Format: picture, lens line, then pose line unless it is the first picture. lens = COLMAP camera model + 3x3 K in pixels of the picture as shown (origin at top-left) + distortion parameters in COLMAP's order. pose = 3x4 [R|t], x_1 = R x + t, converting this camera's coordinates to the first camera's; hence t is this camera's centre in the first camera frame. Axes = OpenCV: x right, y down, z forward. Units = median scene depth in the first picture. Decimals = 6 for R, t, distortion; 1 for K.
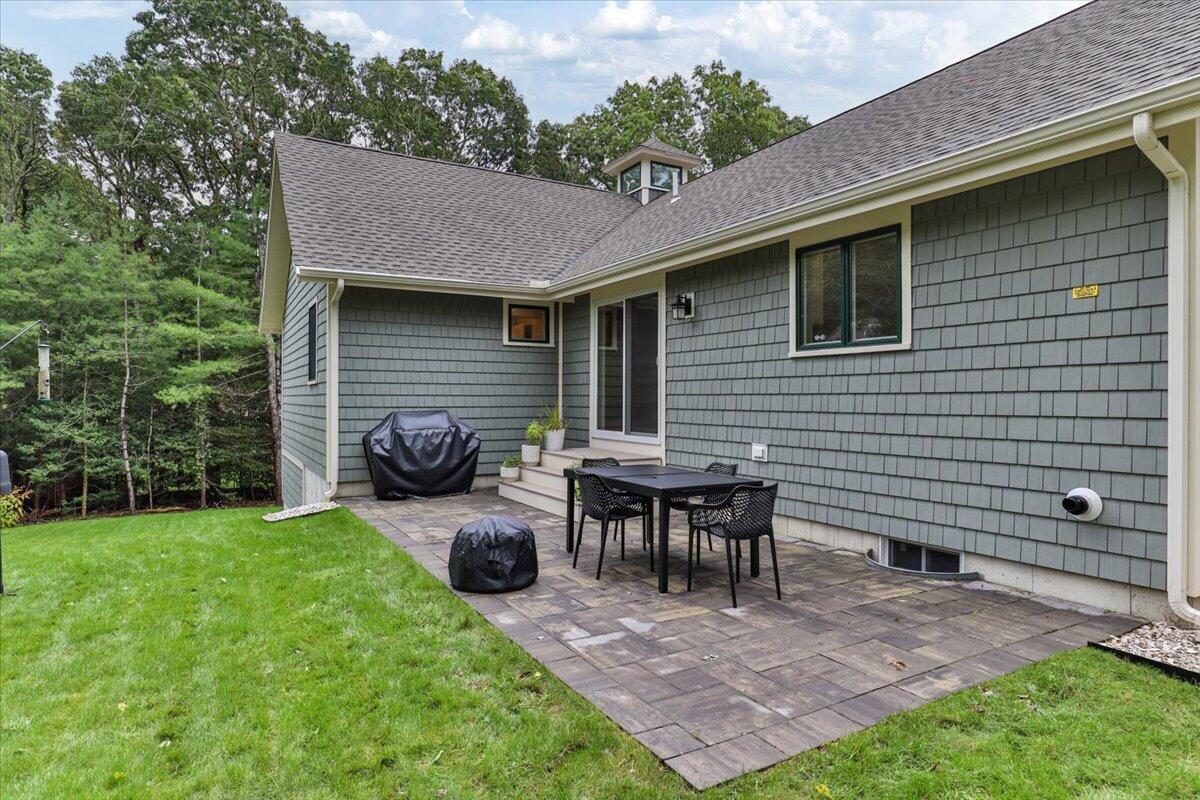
lens RADIAL K [[690.8, 0, 595.0], [0, 690.8, 397.2], [0, 0, 1]] dist [-0.016378, 0.002715]
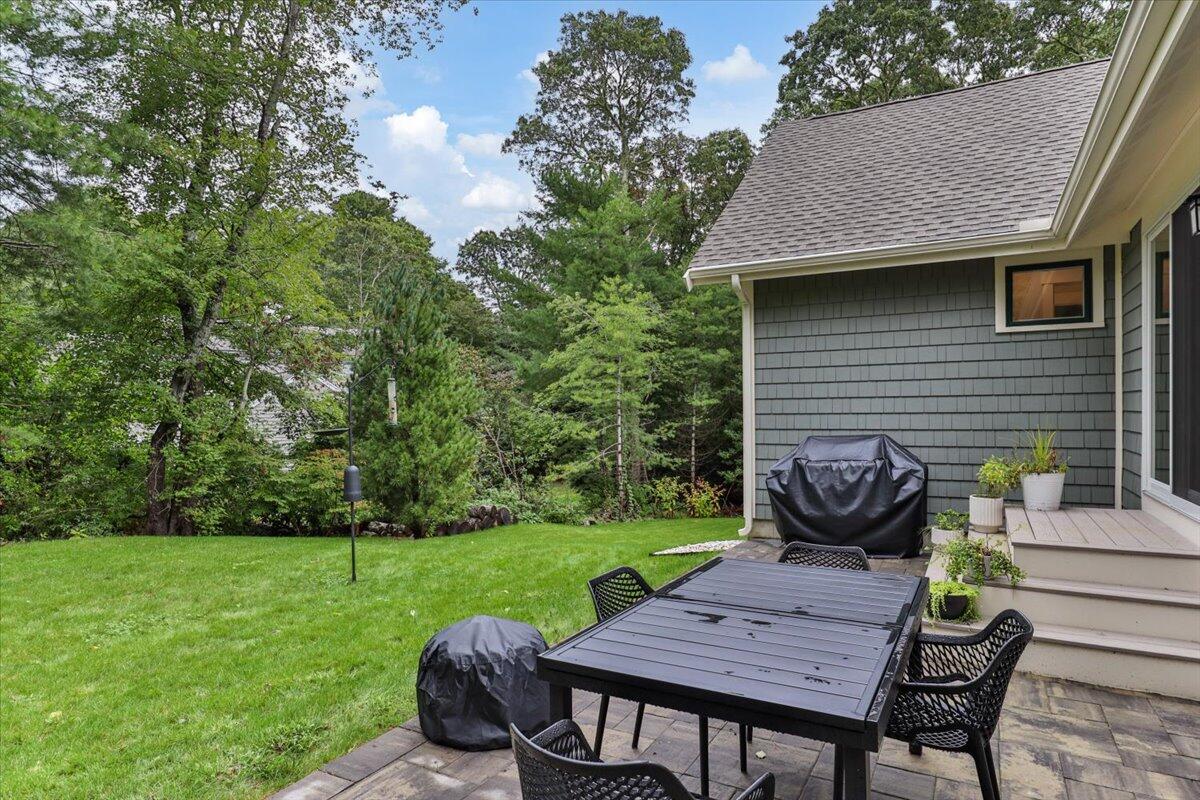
lens RADIAL K [[690.8, 0, 600.1], [0, 690.8, 409.6], [0, 0, 1]] dist [-0.016378, 0.002715]
pose [[0.522205, -0.008539, -0.852777, 0.234261], [0.013141, 0.999912, -0.001966, -0.009308], [0.852719, -0.010180, 0.522271, 0.389702]]
